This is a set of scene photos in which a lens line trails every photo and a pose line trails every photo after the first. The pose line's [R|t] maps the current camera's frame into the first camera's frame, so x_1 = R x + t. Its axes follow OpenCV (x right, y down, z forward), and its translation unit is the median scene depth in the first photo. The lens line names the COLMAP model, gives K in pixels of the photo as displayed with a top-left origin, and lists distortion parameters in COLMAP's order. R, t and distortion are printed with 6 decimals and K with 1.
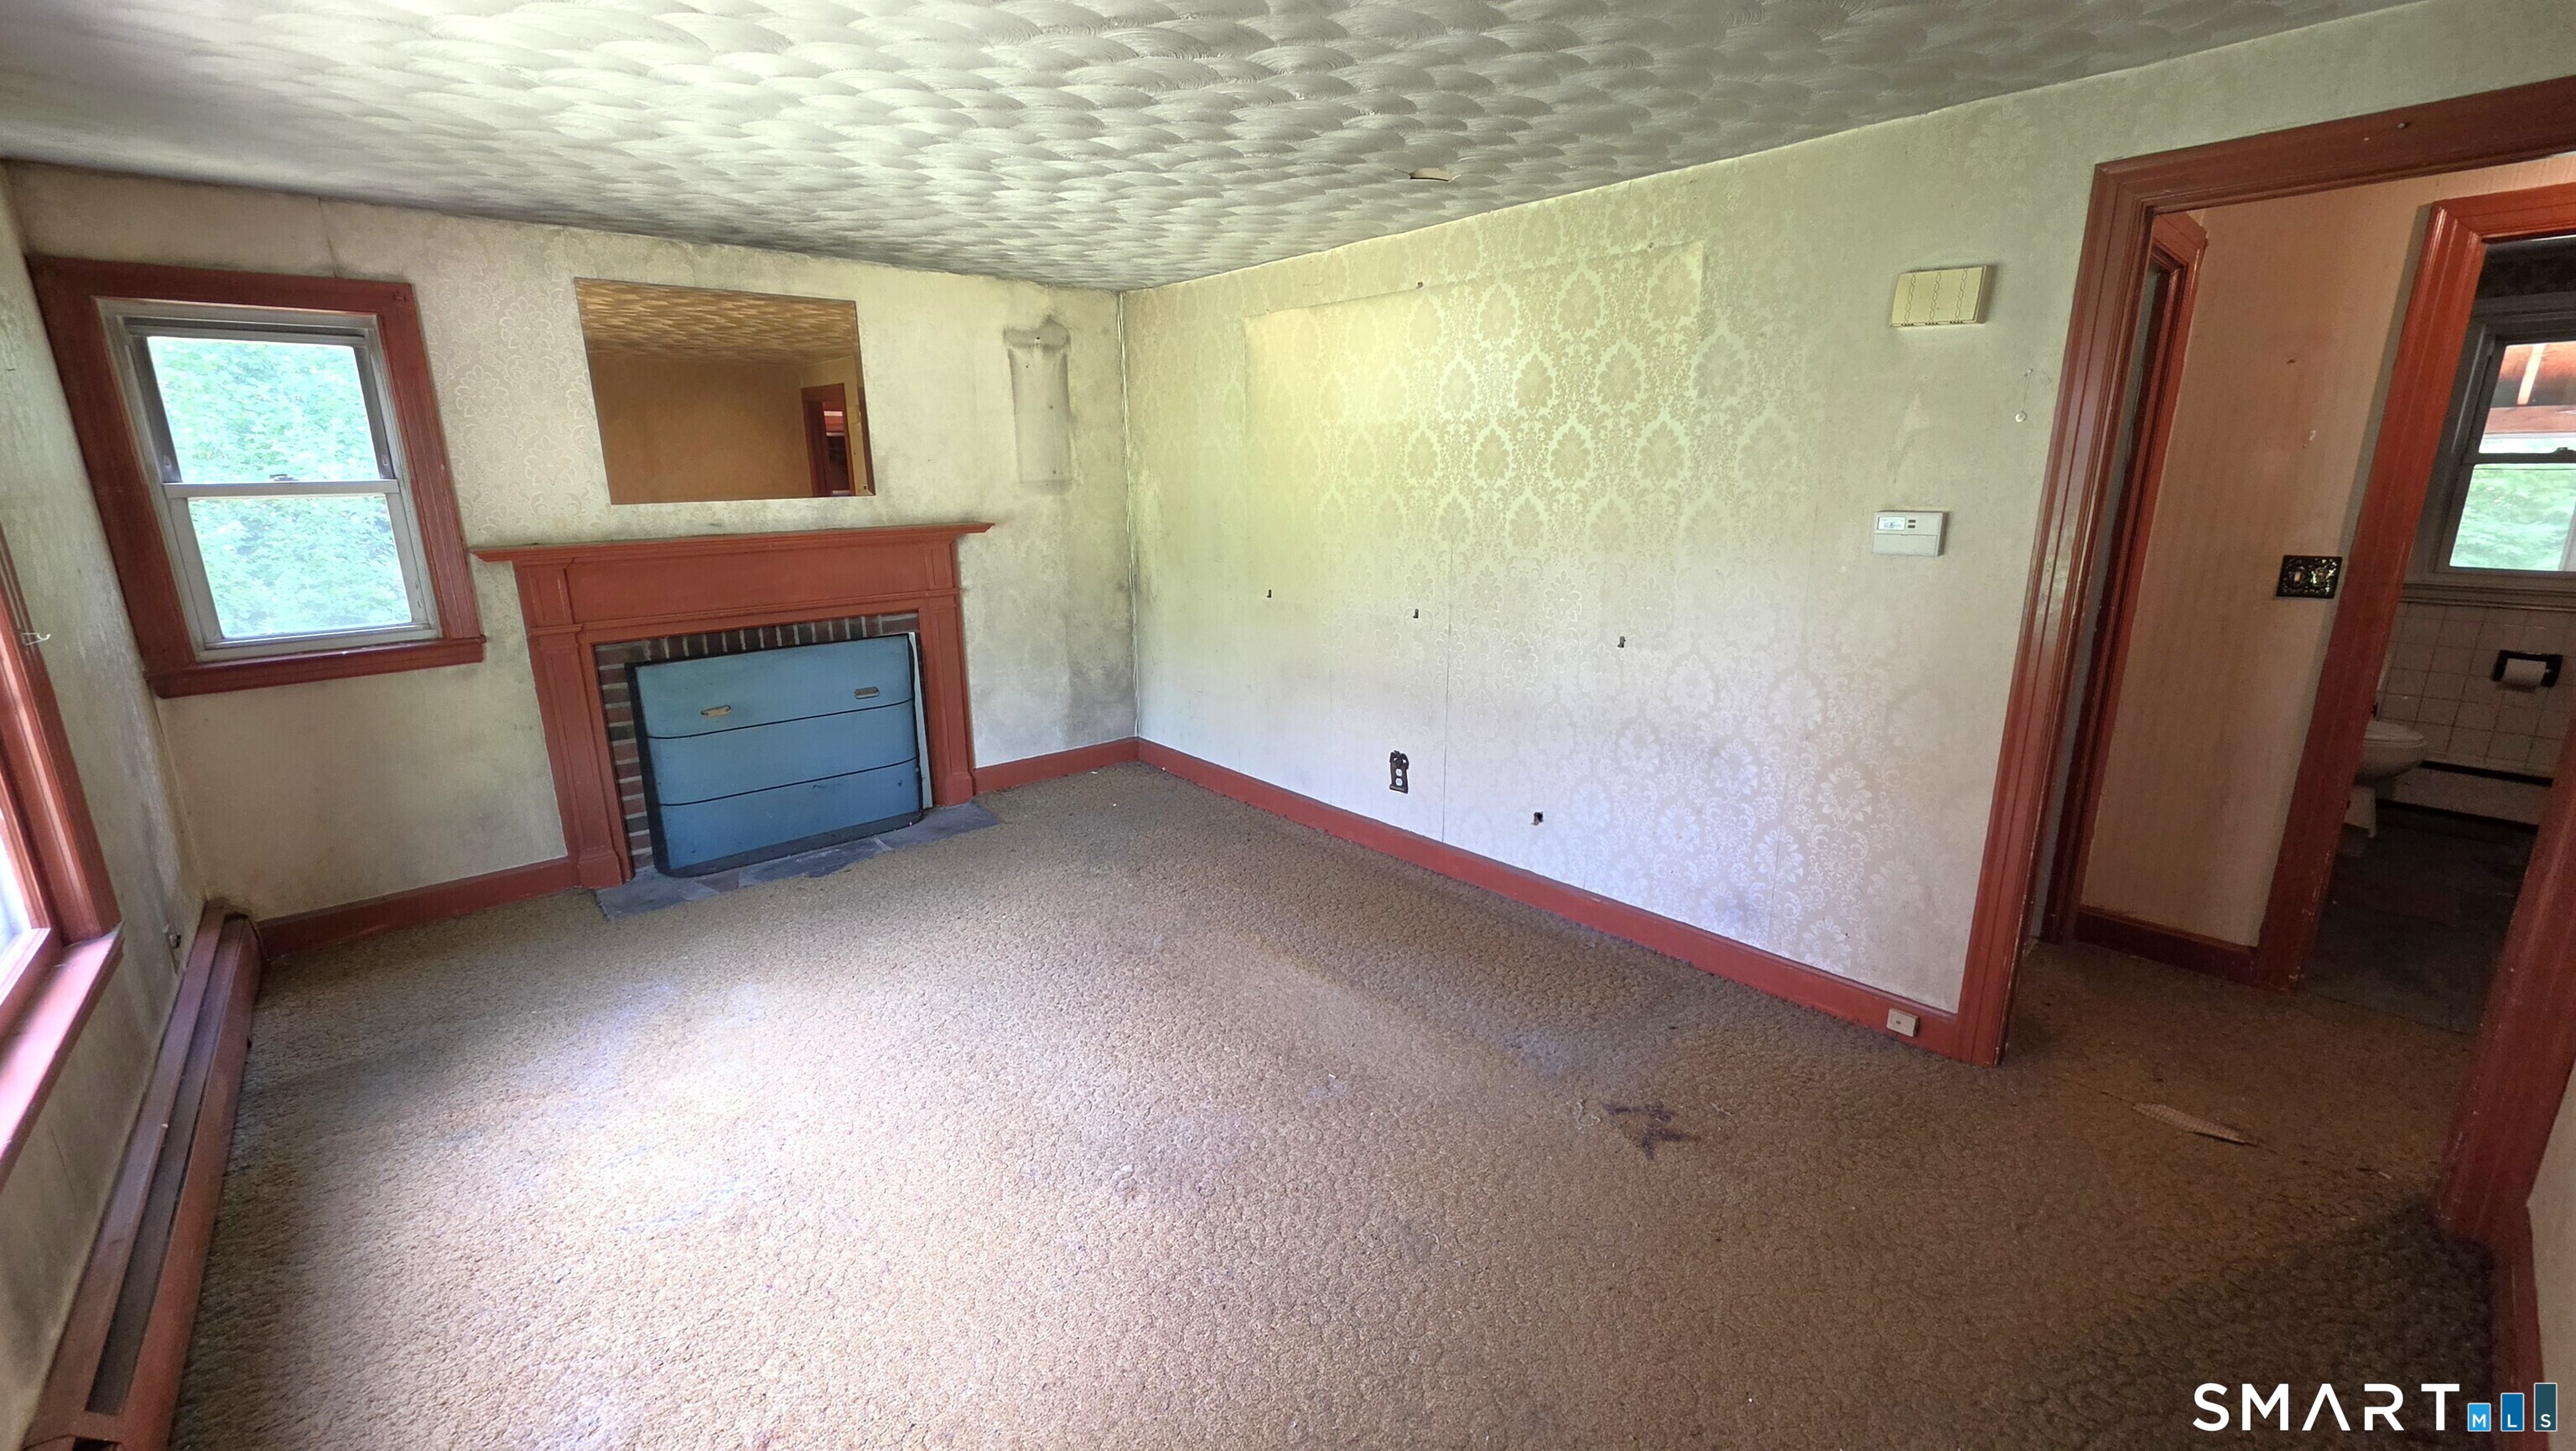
lens RADIAL K [[1030.2, 0, 1283.1], [0, 1030.2, 712.4], [0, 0, 1]] dist [-0.000560, -0.000239]
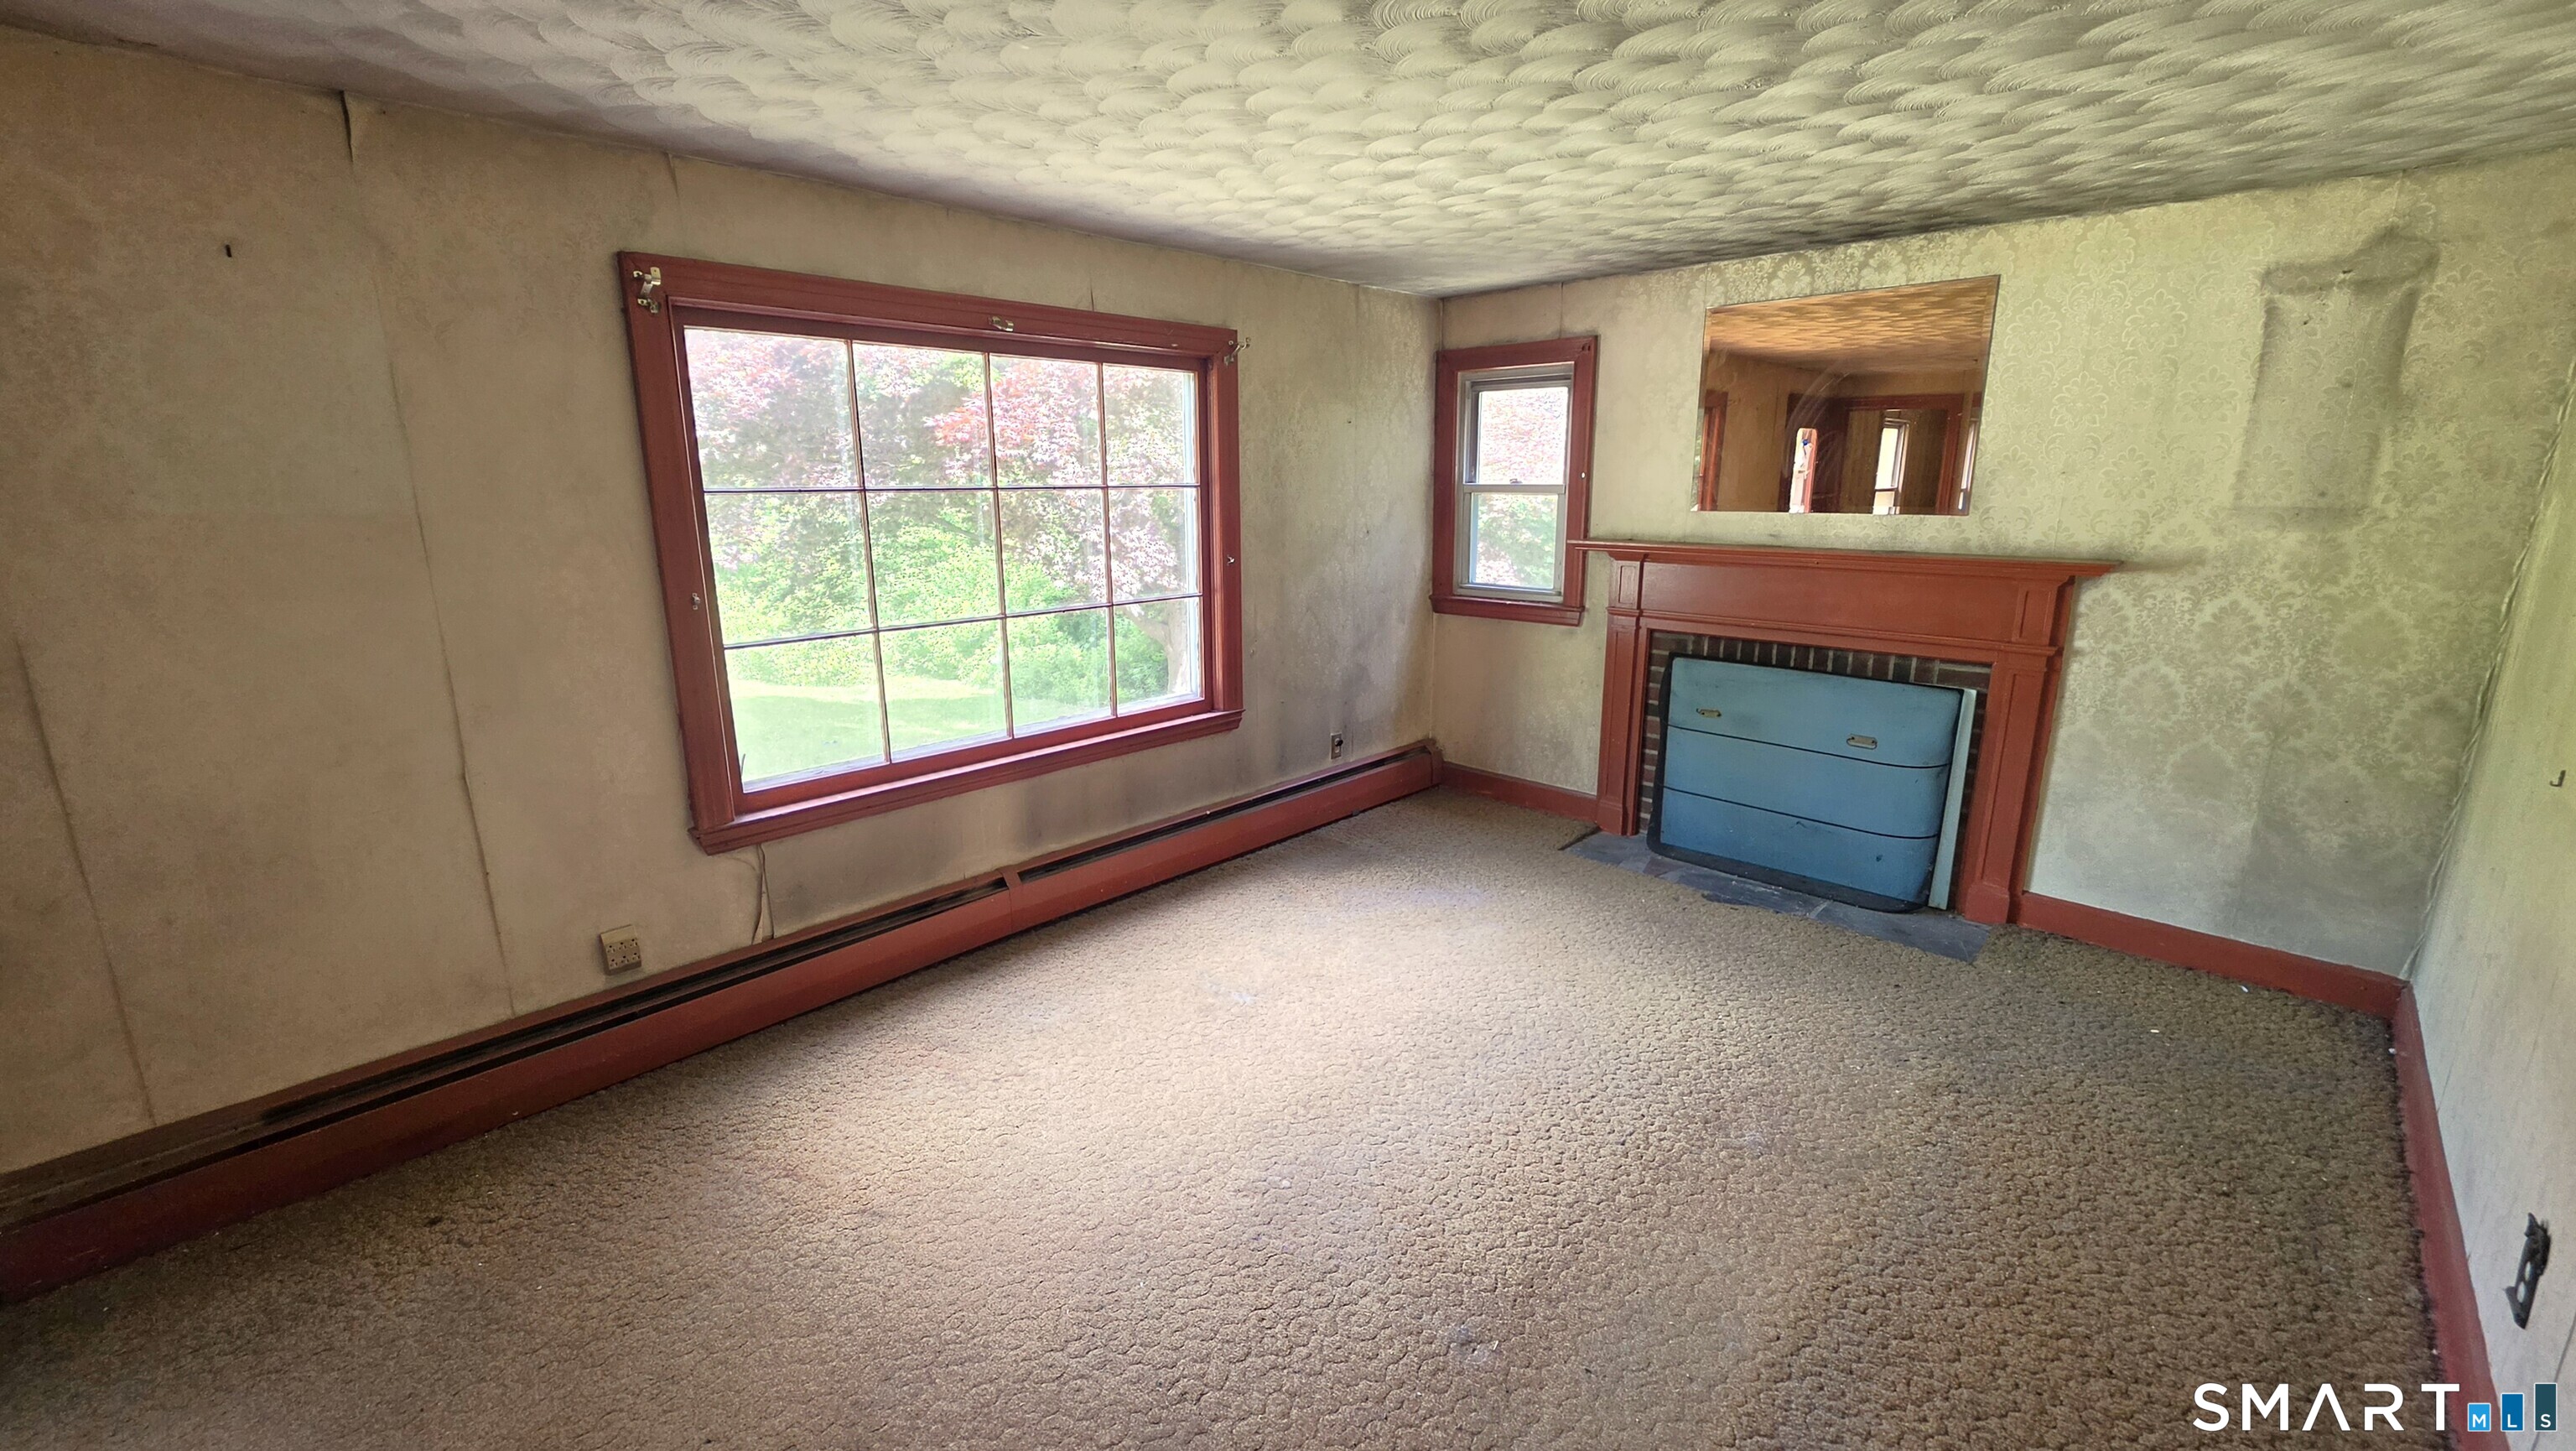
lens RADIAL K [[1030.2, 0, 1283.1], [0, 1030.2, 712.4], [0, 0, 1]] dist [-0.000560, -0.000239]
pose [[0.088053, 0.237853, -0.967302, 0.387922], [-0.233682, 0.948907, 0.212058, -0.113751], [0.968318, 0.207368, 0.139136, 0.413128]]
